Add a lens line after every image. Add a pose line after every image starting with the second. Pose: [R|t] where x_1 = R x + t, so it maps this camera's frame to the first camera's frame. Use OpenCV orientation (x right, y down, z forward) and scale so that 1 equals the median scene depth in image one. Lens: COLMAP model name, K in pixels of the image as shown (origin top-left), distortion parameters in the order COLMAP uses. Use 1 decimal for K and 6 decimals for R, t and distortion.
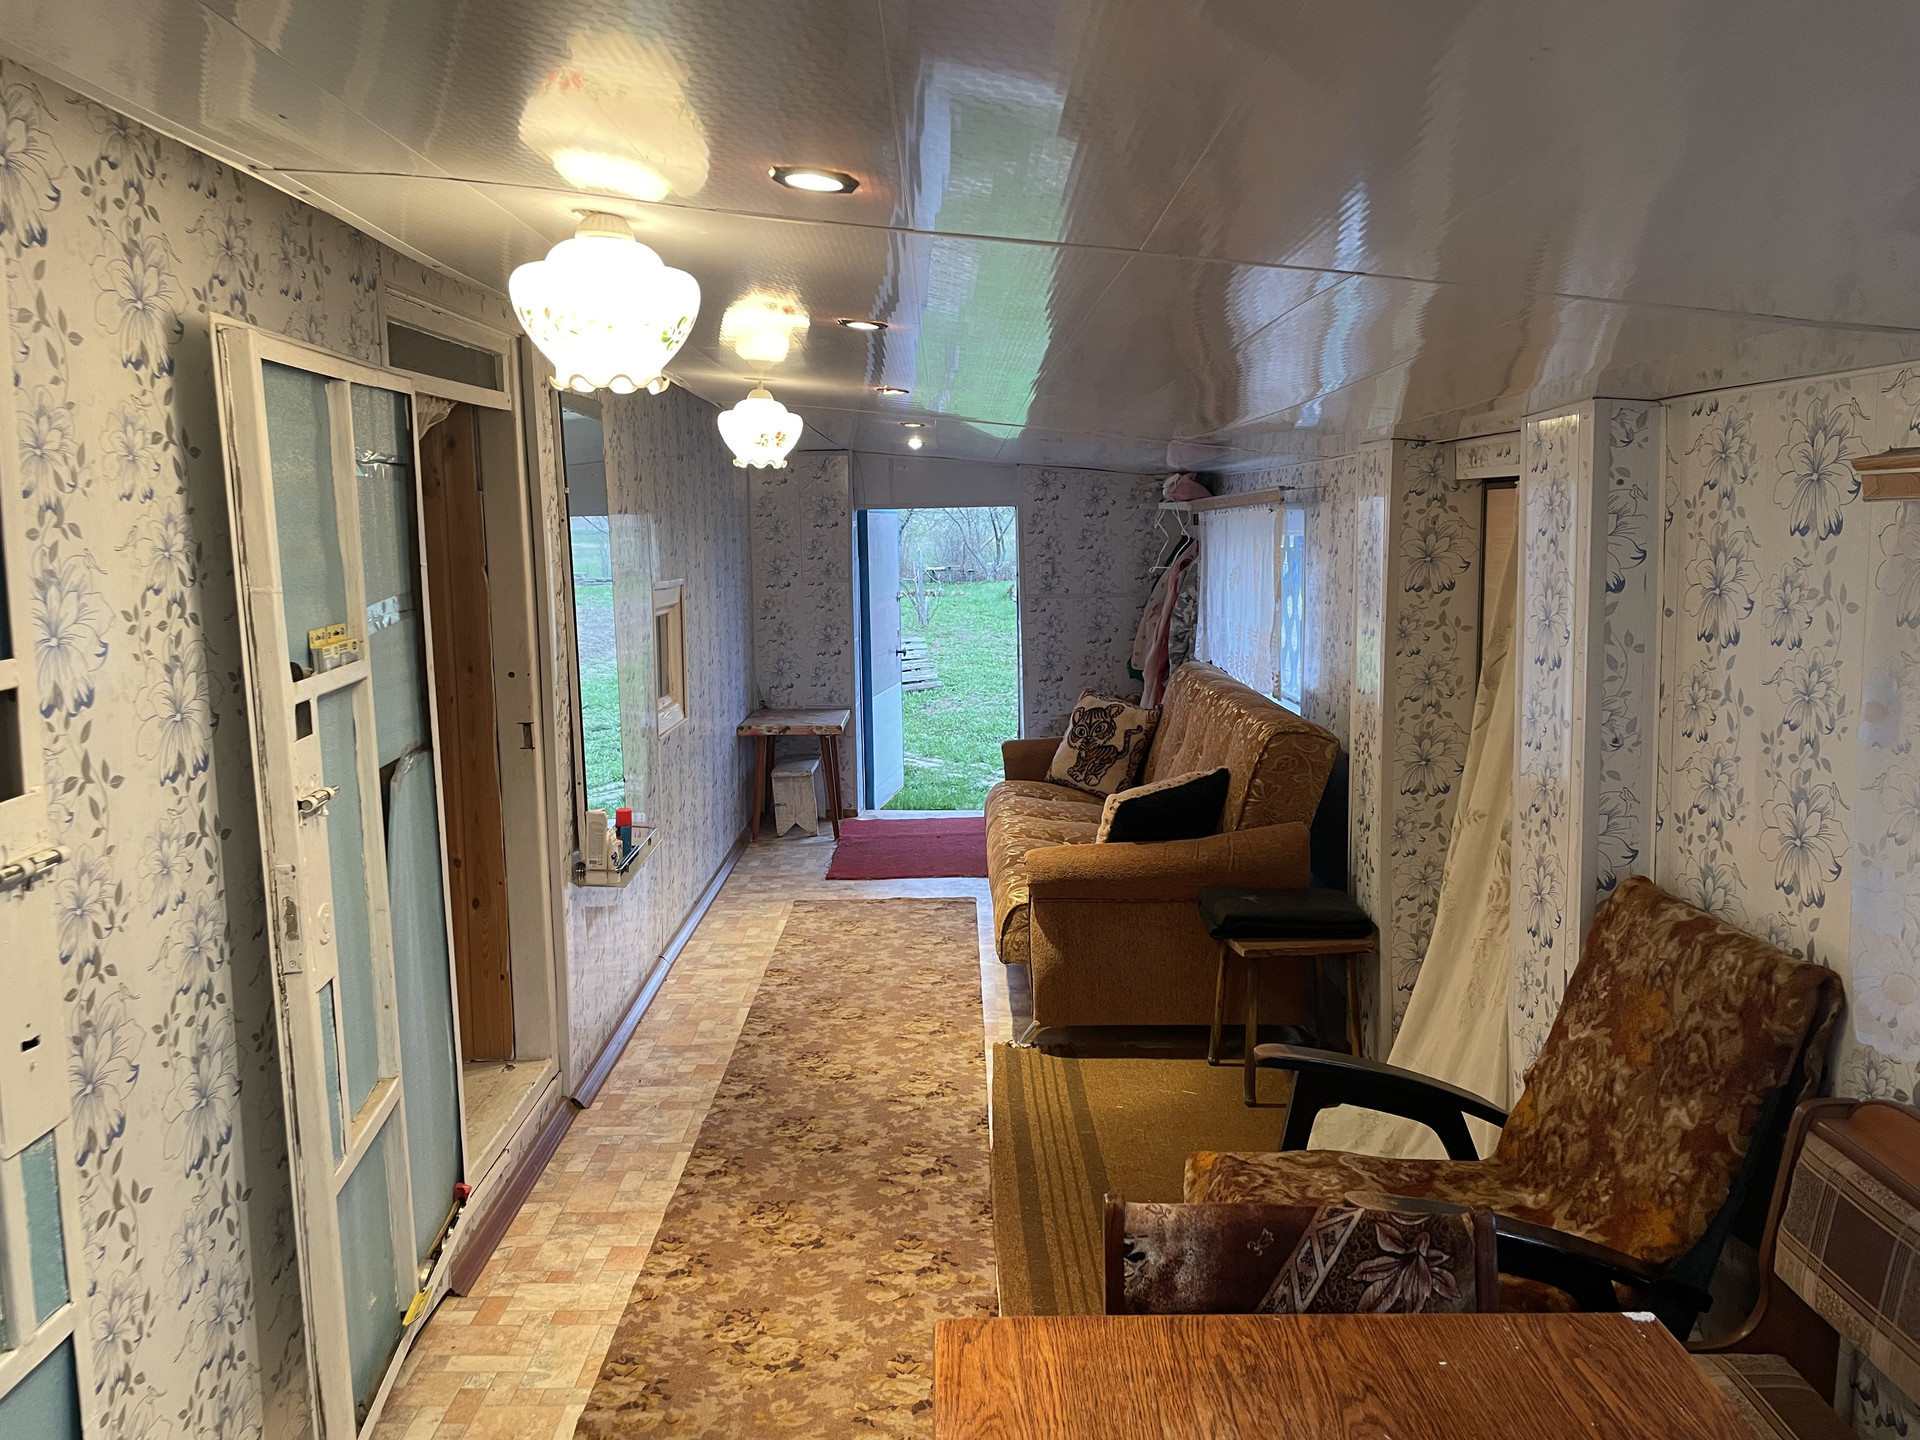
lens RADIAL K [[1440.7, 0, 932.9], [0, 1440.7, 691.9], [0, 0, 1]] dist [0.094242, -0.119719]
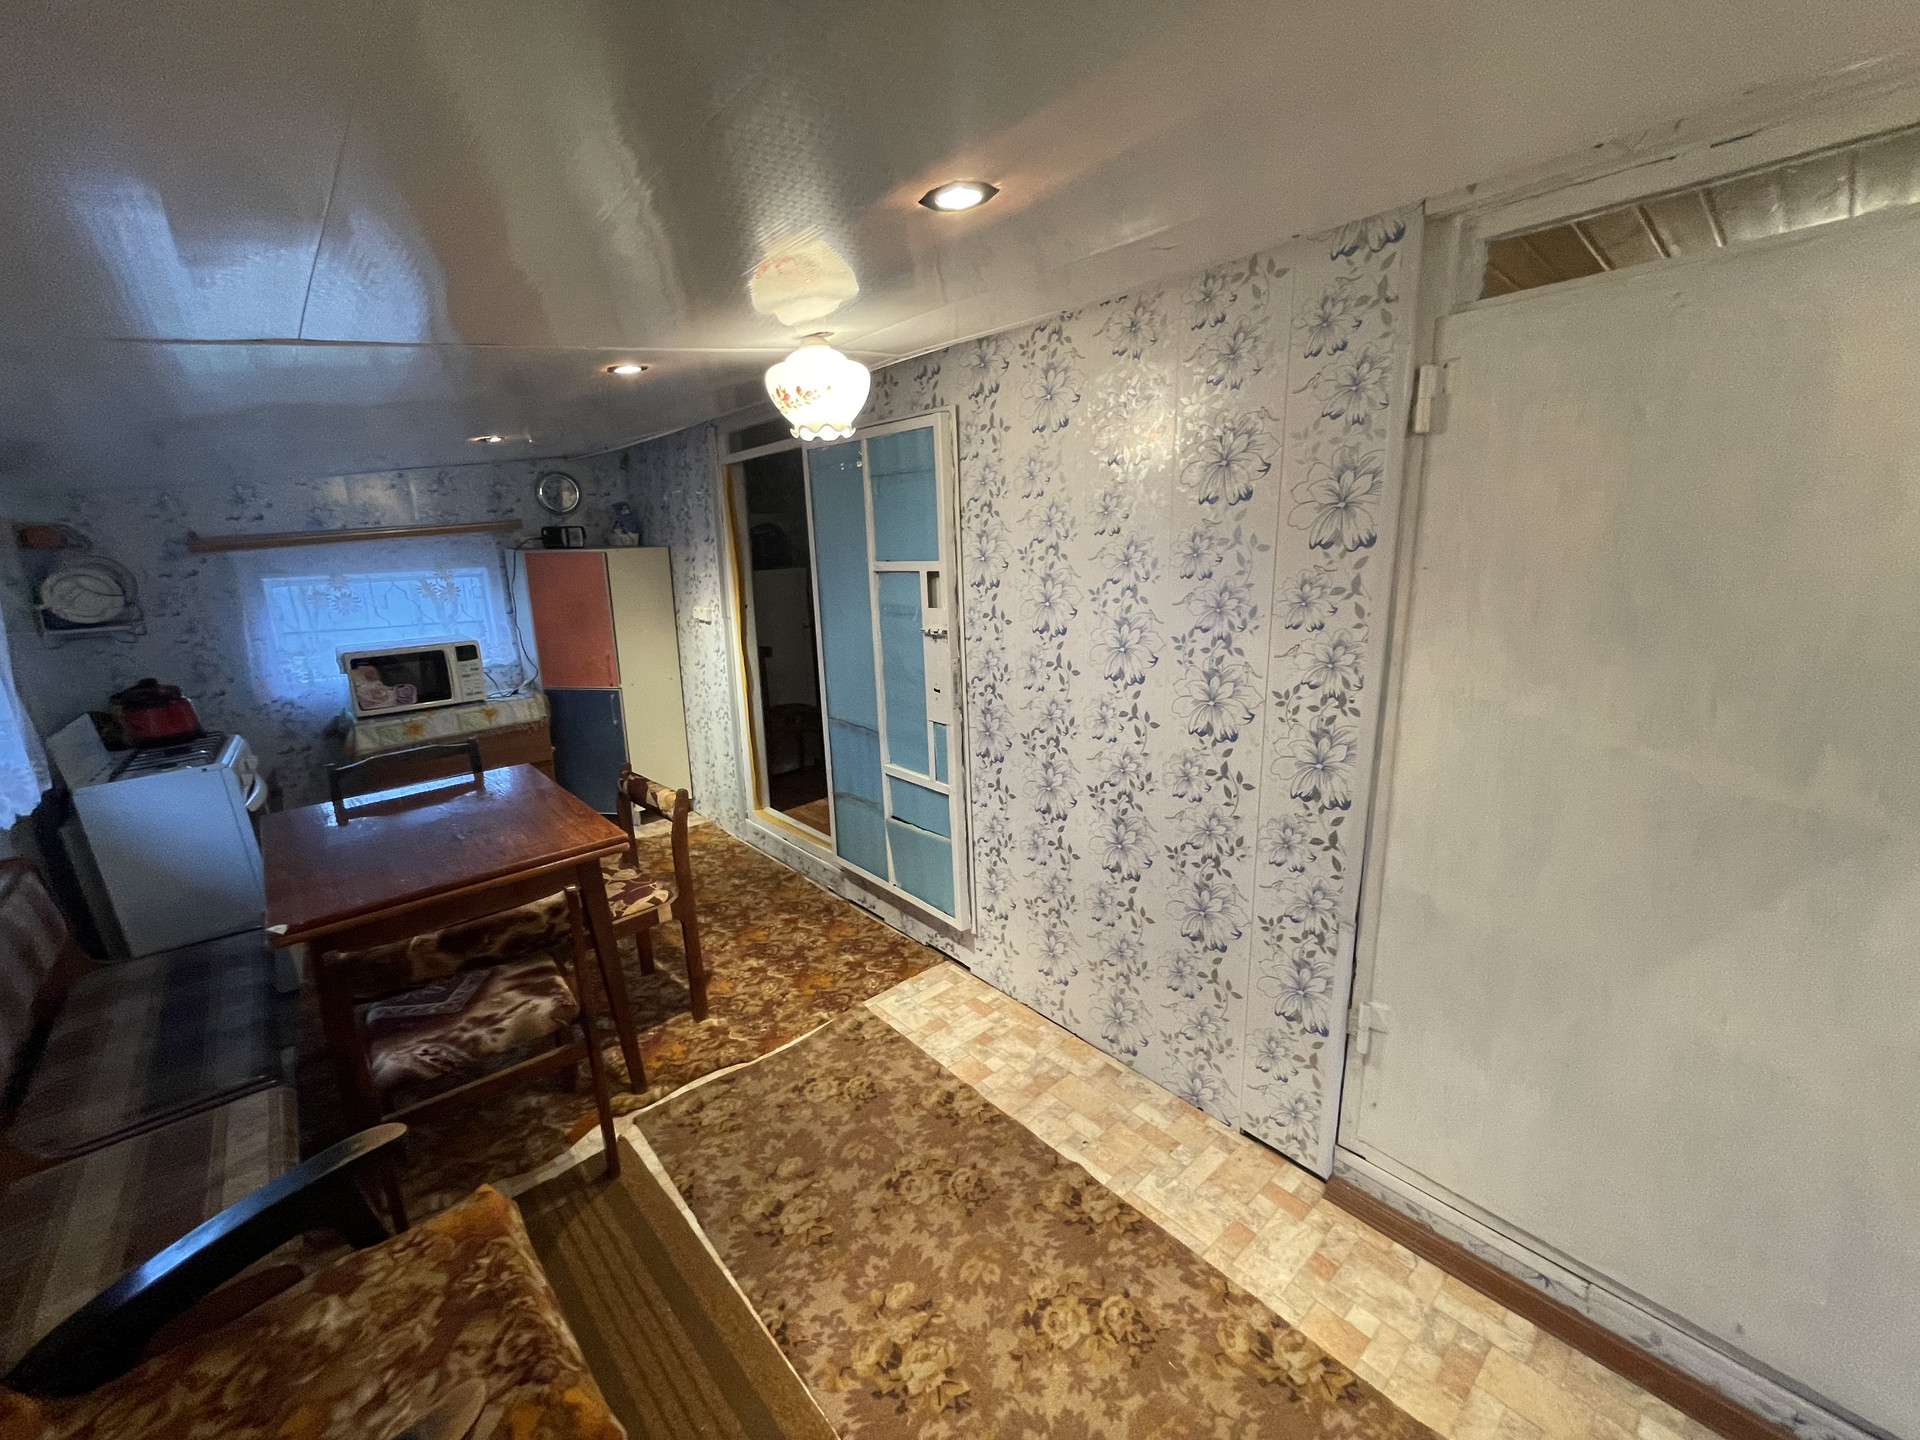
lens RADIAL K [[776.2, 0, 959.9], [0, 776.2, 715.5], [0, 0, 1]] dist [-0.002054, -0.000248]
pose [[-0.742409, 0.190011, -0.642437, 0.169654], [-0.036780, 0.945931, 0.322277, -0.101036], [0.668937, 0.262890, -0.695279, 0.953179]]
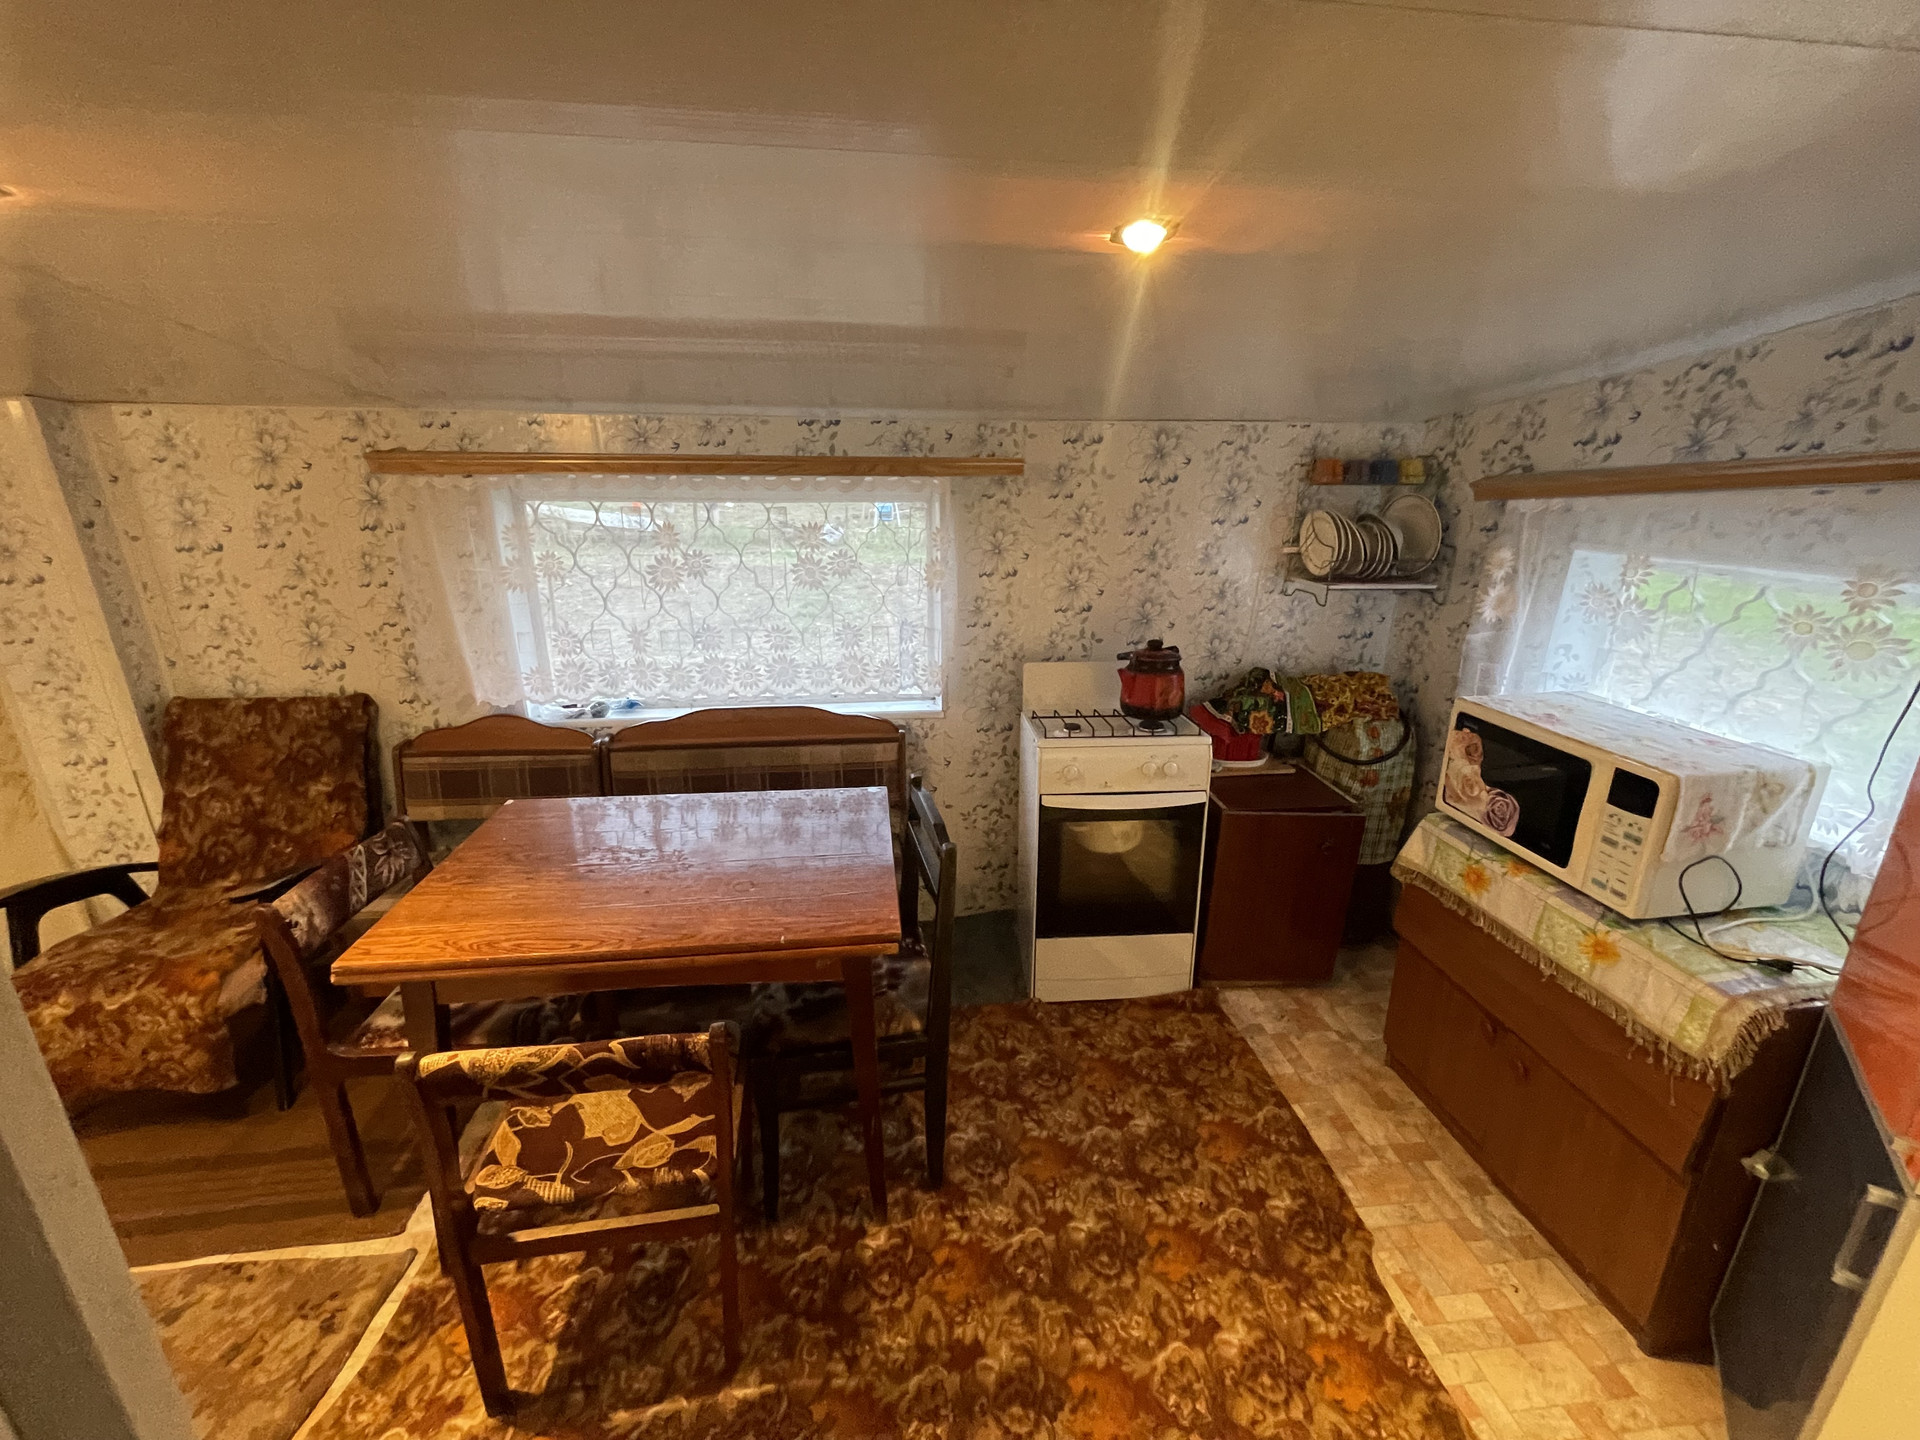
lens RADIAL K [[776.2, 0, 961.2], [0, 776.2, 719.5], [0, 0, 1]] dist [-0.002054, -0.000248]
pose [[-0.125045, -0.285209, 0.950274, -0.358755], [0.108413, 0.948128, 0.298831, -0.014408], [-0.986210, 0.140389, -0.087638, 0.128526]]
